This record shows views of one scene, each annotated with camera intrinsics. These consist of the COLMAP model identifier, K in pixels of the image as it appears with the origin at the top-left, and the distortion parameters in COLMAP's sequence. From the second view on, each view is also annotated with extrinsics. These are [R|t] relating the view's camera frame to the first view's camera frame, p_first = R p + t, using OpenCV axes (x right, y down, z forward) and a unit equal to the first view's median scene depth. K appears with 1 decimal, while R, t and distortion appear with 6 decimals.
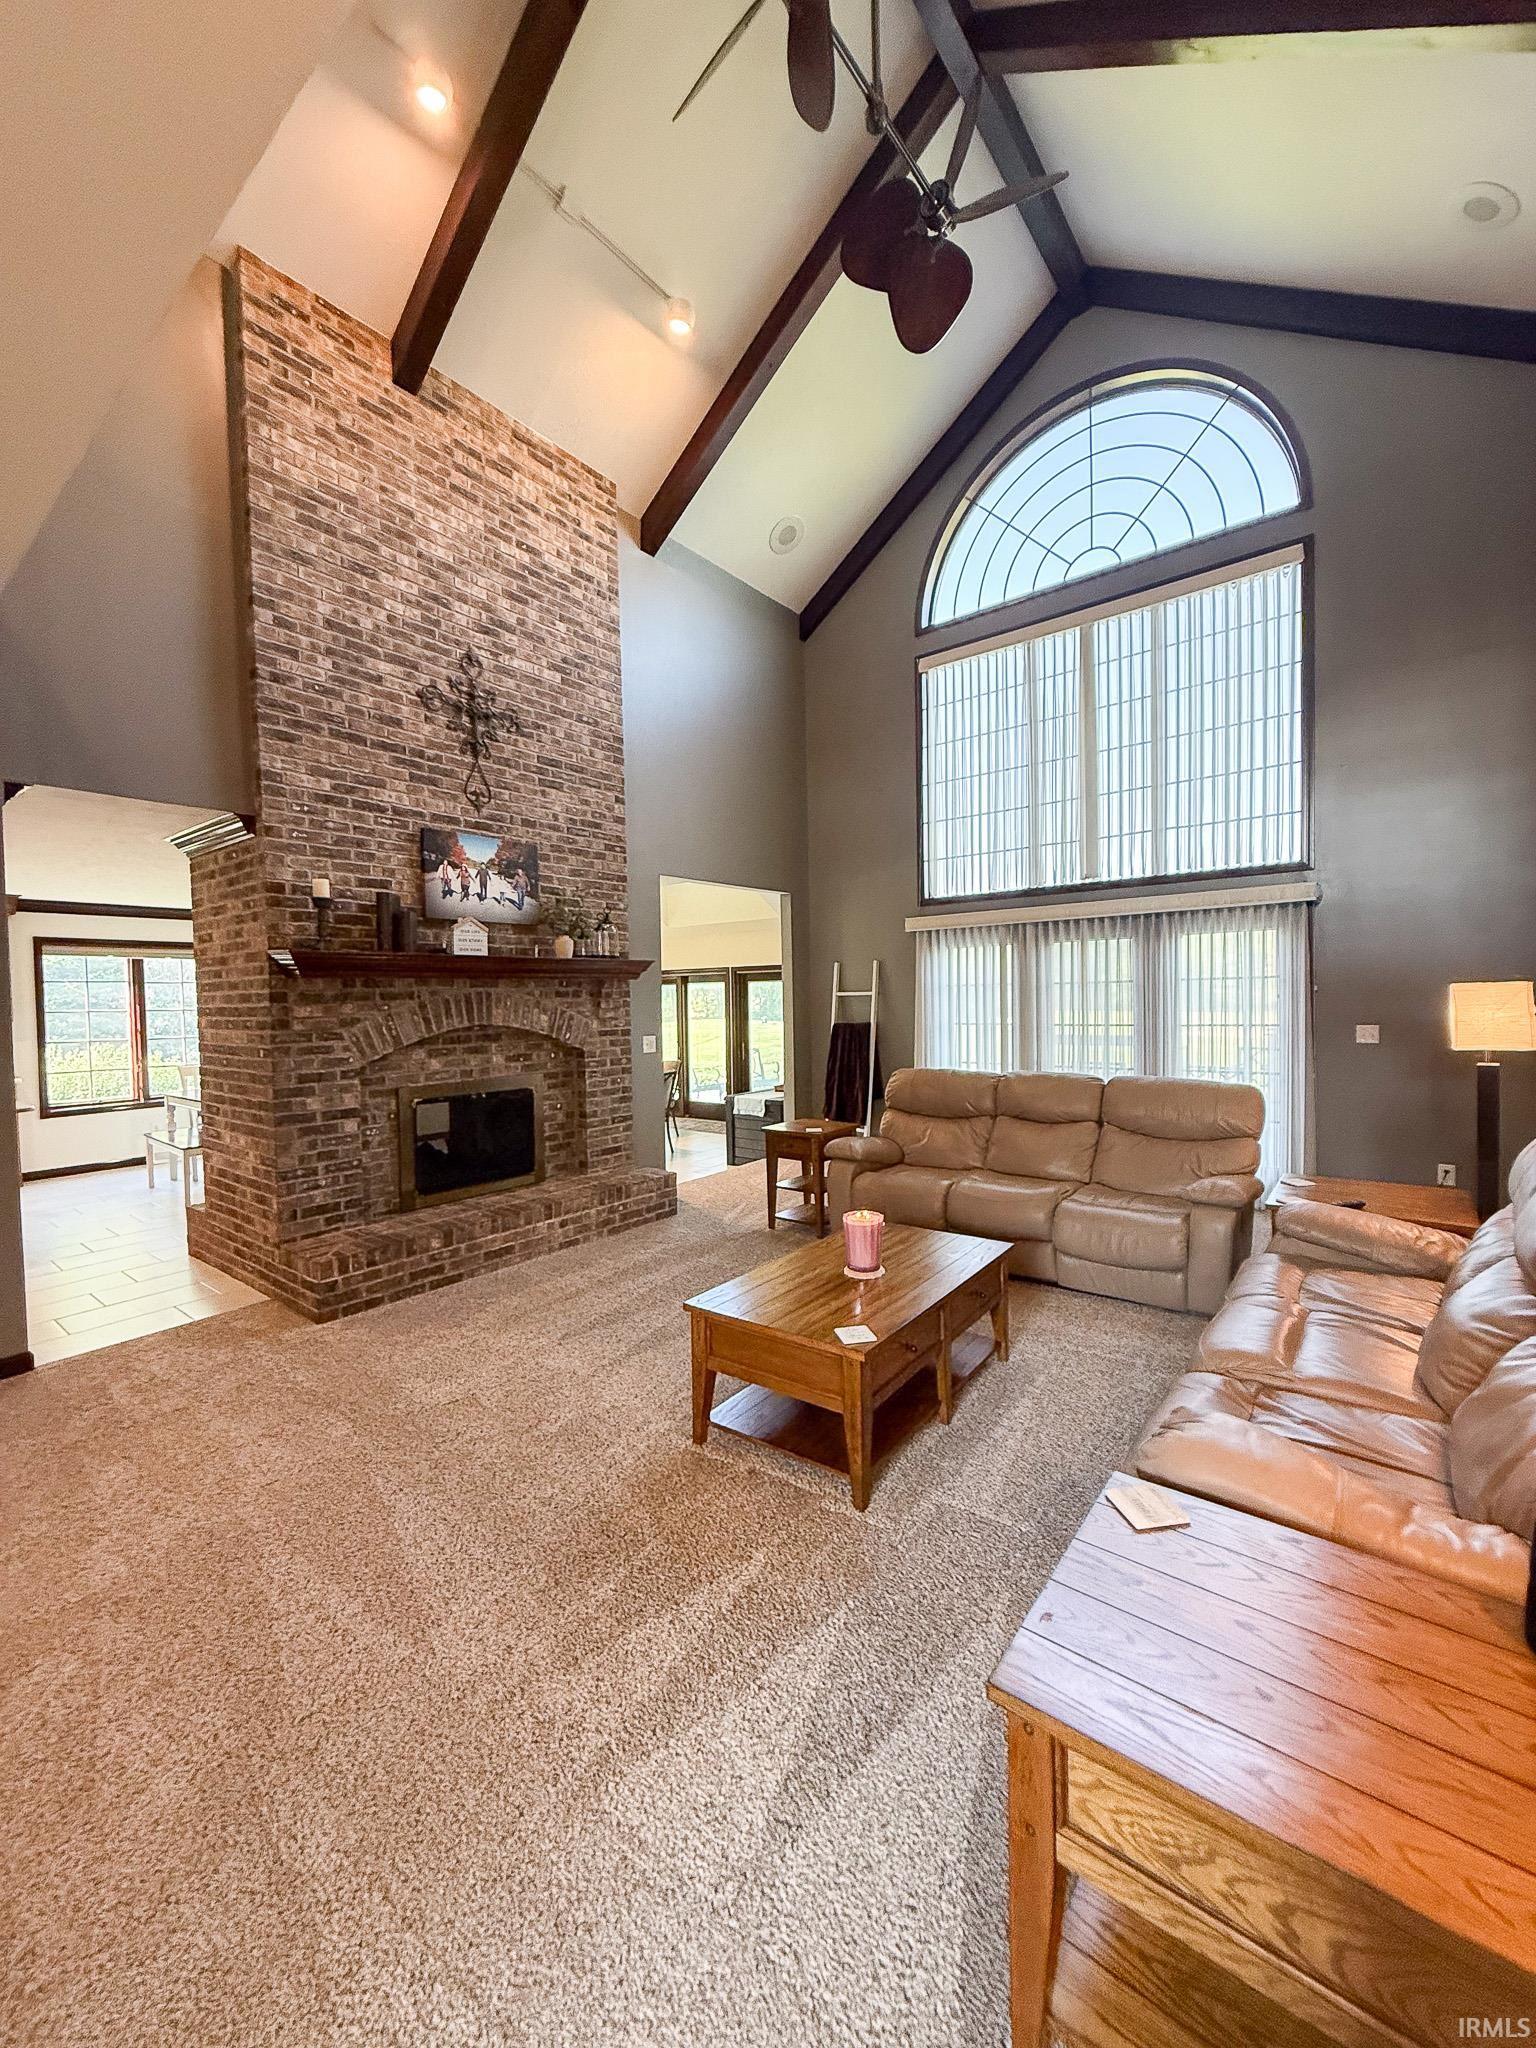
lens RADIAL K [[808.7, 0, 776.8], [0, 808.7, 1016.5], [0, 0, 1]] dist [0.002933, 0.000124]
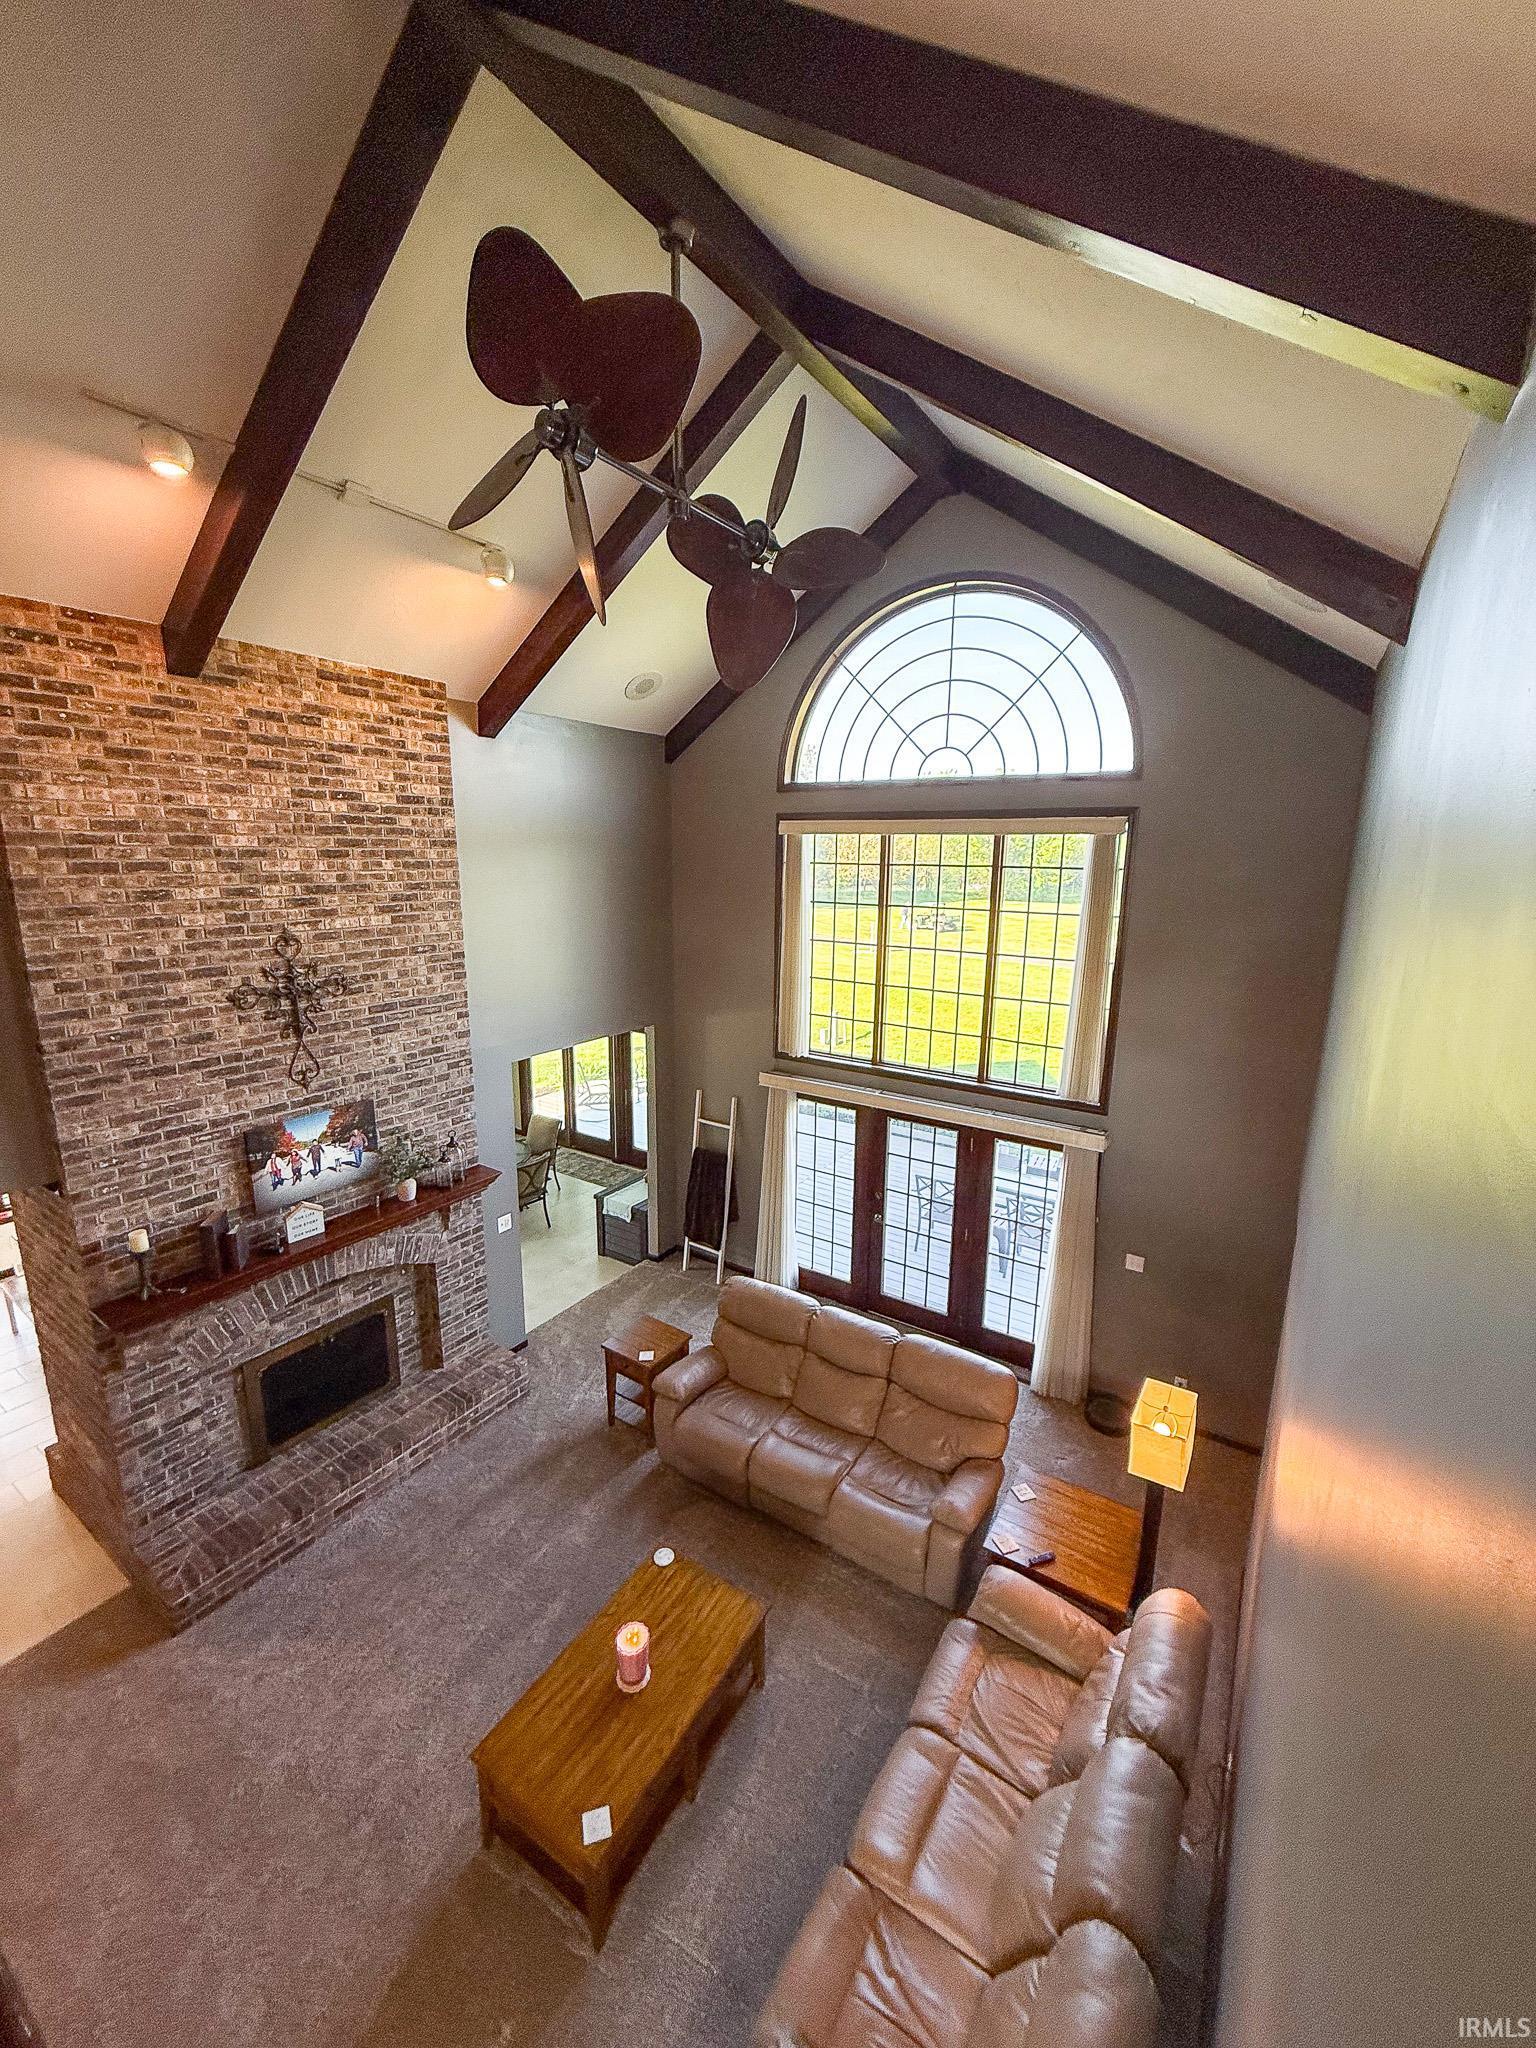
lens RADIAL K [[808.7, 0, 774.1], [0, 808.7, 1018.8], [0, 0, 1]] dist [0.002933, 0.000124]
pose [[0.996077, 0.013799, 0.087412, 0.121391], [-0.029171, 0.983758, 0.177113, -0.535038], [-0.083548, -0.178968, 0.980301, -0.019129]]
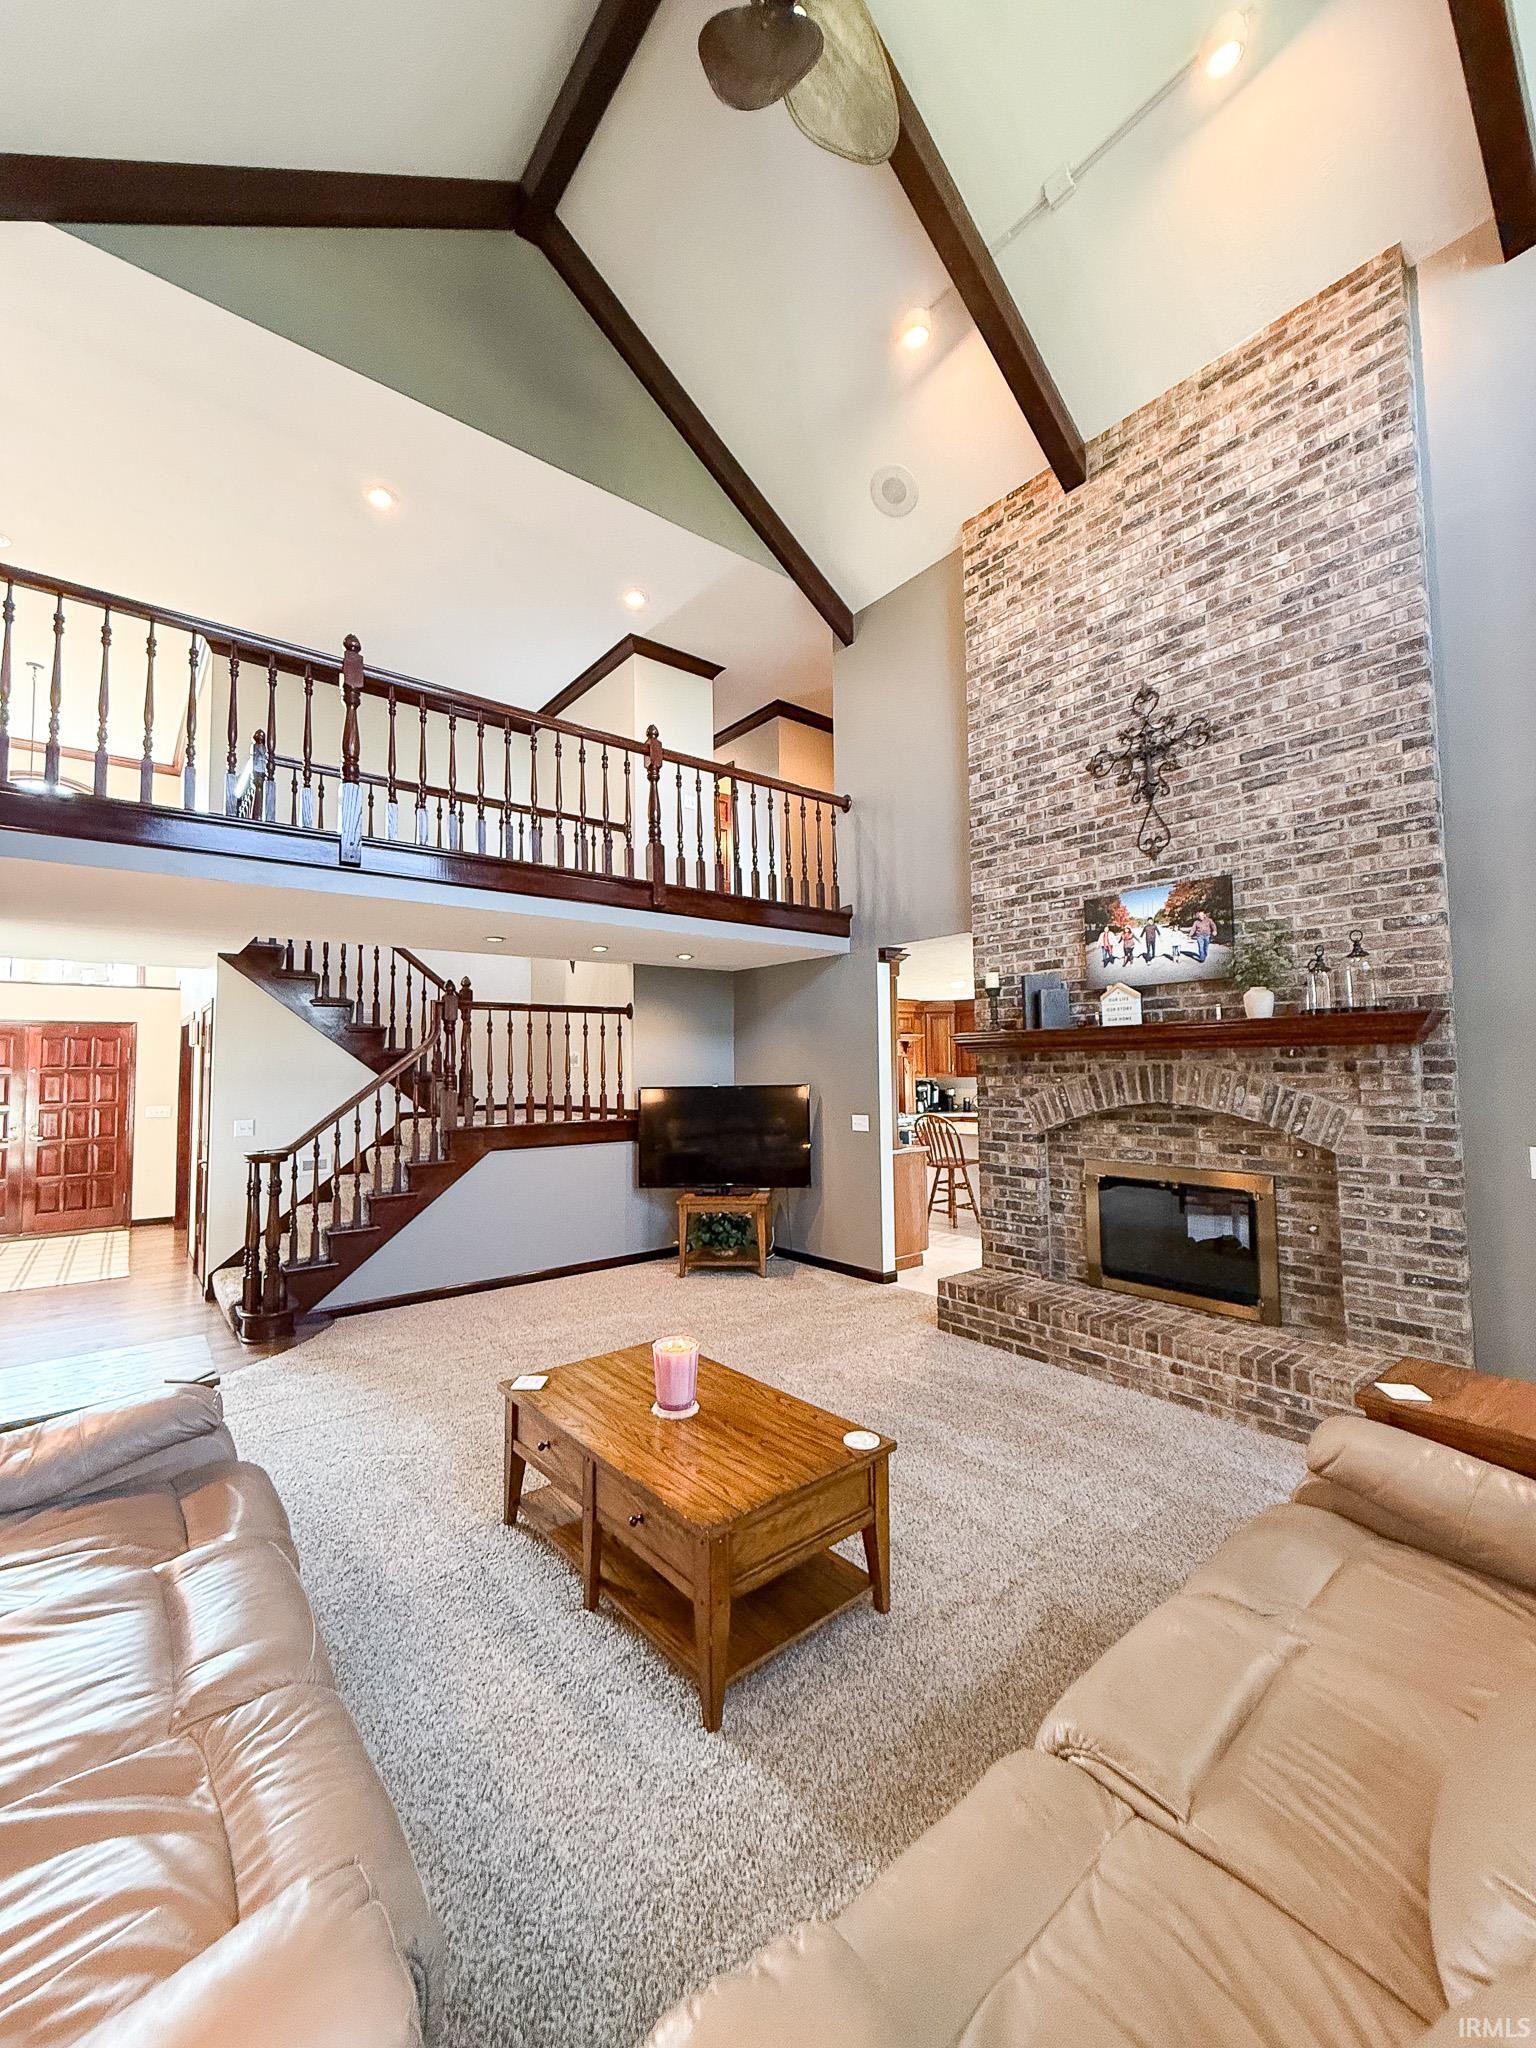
lens RADIAL K [[808.7, 0, 774.1], [0, 808.7, 1021.1], [0, 0, 1]] dist [0.002933, 0.000124]
pose [[-0.217027, -0.035258, -0.975529, 0.576564], [-0.008256, 0.999378, -0.034283, -0.044229], [0.976131, 0.000614, -0.217184, 0.790326]]
